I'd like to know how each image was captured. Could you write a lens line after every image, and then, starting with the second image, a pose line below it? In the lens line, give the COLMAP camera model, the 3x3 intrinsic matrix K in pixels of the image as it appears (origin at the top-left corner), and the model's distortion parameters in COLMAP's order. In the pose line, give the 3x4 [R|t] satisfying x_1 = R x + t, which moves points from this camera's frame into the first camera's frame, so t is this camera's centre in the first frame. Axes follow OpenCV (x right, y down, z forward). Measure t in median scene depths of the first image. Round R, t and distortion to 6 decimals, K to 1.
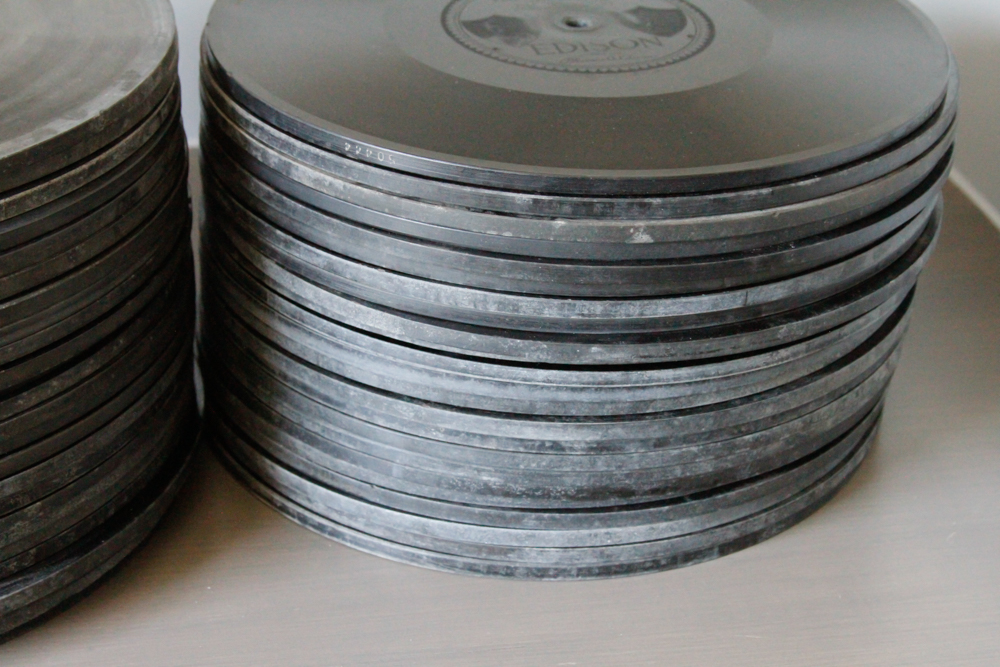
lens RADIAL K [[1812.1, 0, 500.3], [0, 1812.1, 338.8], [0, 0, 1]] dist [-0.142868, 0.000000]
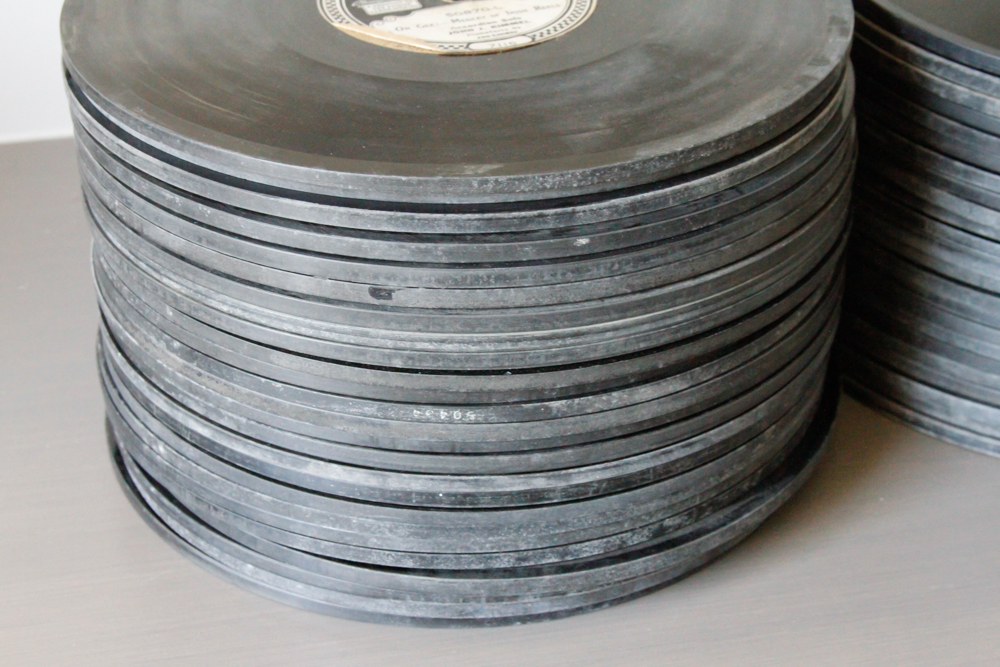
lens RADIAL K [[1812.1, 0, 496.7], [0, 1812.1, 336.3], [0, 0, 1]] dist [-0.142868, 0.000000]
pose [[0.998312, -0.038476, -0.043503, -0.351881], [0.040361, 0.998246, 0.043313, -0.014042], [0.041760, -0.044996, 0.998114, -0.071371]]
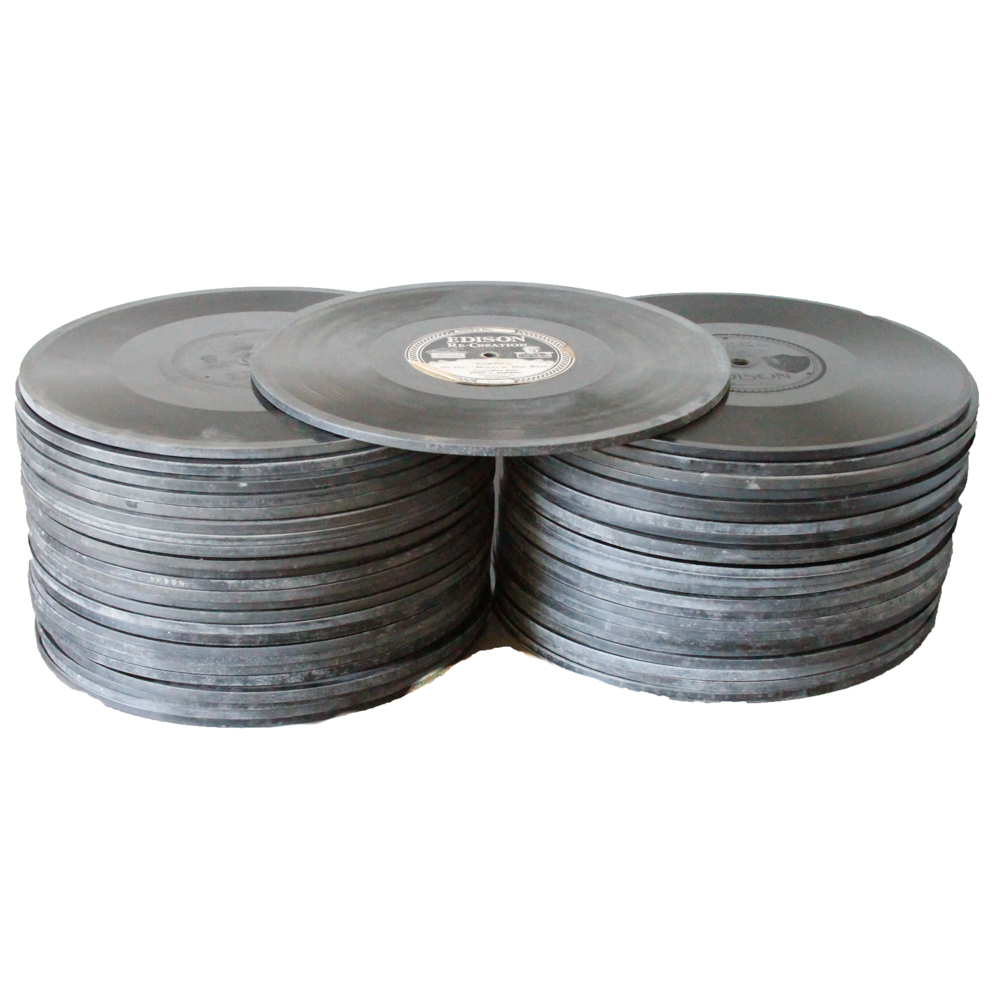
lens RADIAL K [[1623.8, 0, 499.8], [0, 1623.8, 500.2], [0, 0, 1]] dist [-0.175546, 0.000000]
pose [[0.984610, 0.049054, -0.167742, 0.090629], [-0.064261, 0.994180, -0.086463, 0.095399], [0.162524, 0.095912, 0.982032, -0.487667]]
